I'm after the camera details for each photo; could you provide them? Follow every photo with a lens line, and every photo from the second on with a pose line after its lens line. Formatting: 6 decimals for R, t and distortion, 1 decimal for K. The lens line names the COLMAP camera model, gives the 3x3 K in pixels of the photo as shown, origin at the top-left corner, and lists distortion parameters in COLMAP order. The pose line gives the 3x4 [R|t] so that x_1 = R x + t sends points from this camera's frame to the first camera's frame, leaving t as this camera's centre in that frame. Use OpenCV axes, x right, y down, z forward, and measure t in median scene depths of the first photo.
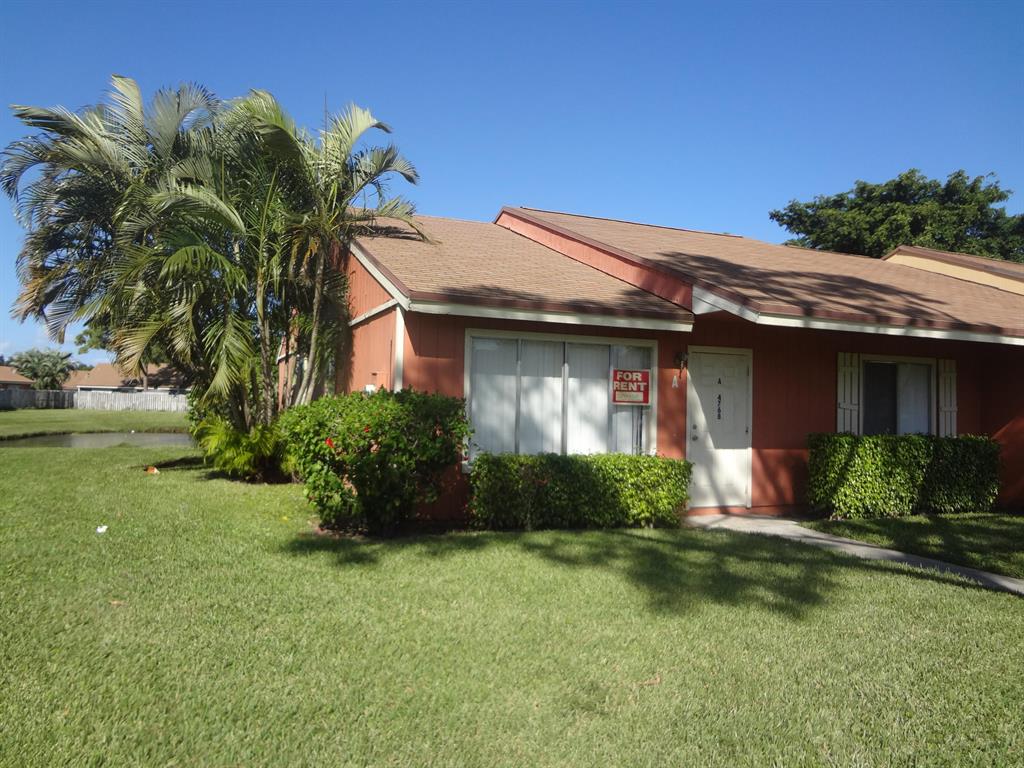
lens RADIAL K [[764.8, 0, 513.3], [0, 764.8, 381.3], [0, 0, 1]] dist [-0.035625, -0.003422]
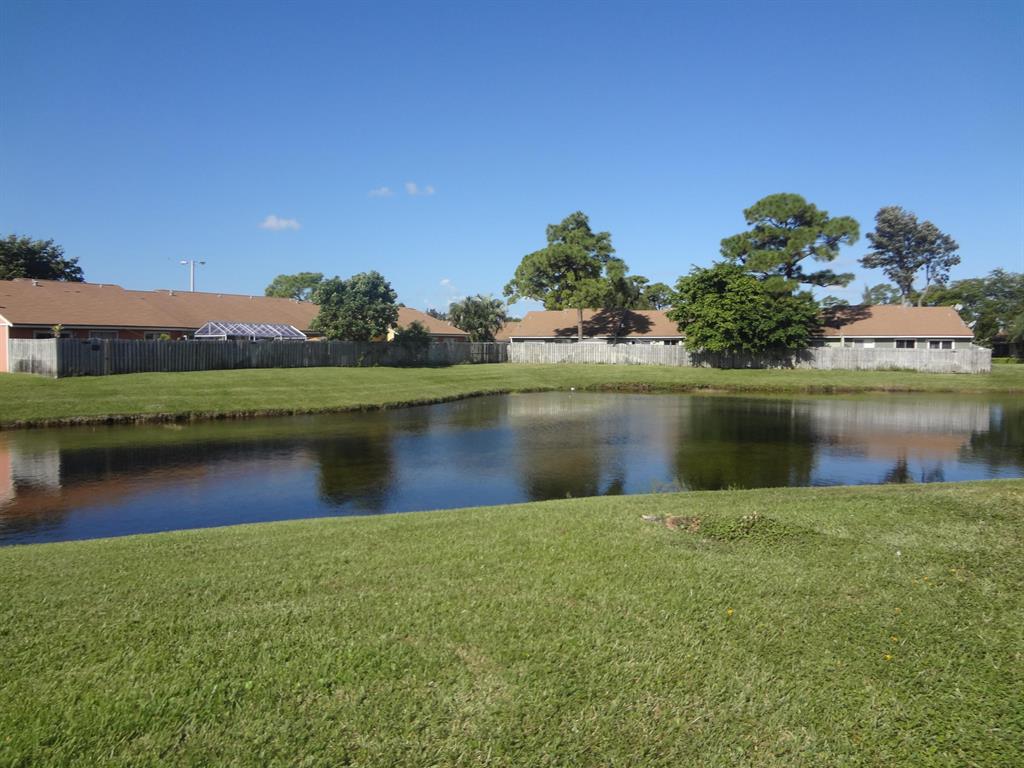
lens RADIAL K [[764.8, 0, 513.3], [0, 764.8, 381.3], [0, 0, 1]] dist [-0.035625, -0.003422]
pose [[0.873220, 0.000049, -0.487326, -0.139141], [0.033399, 0.997643, 0.059946, 0.004644], [0.486180, -0.068623, 0.871160, 0.219117]]
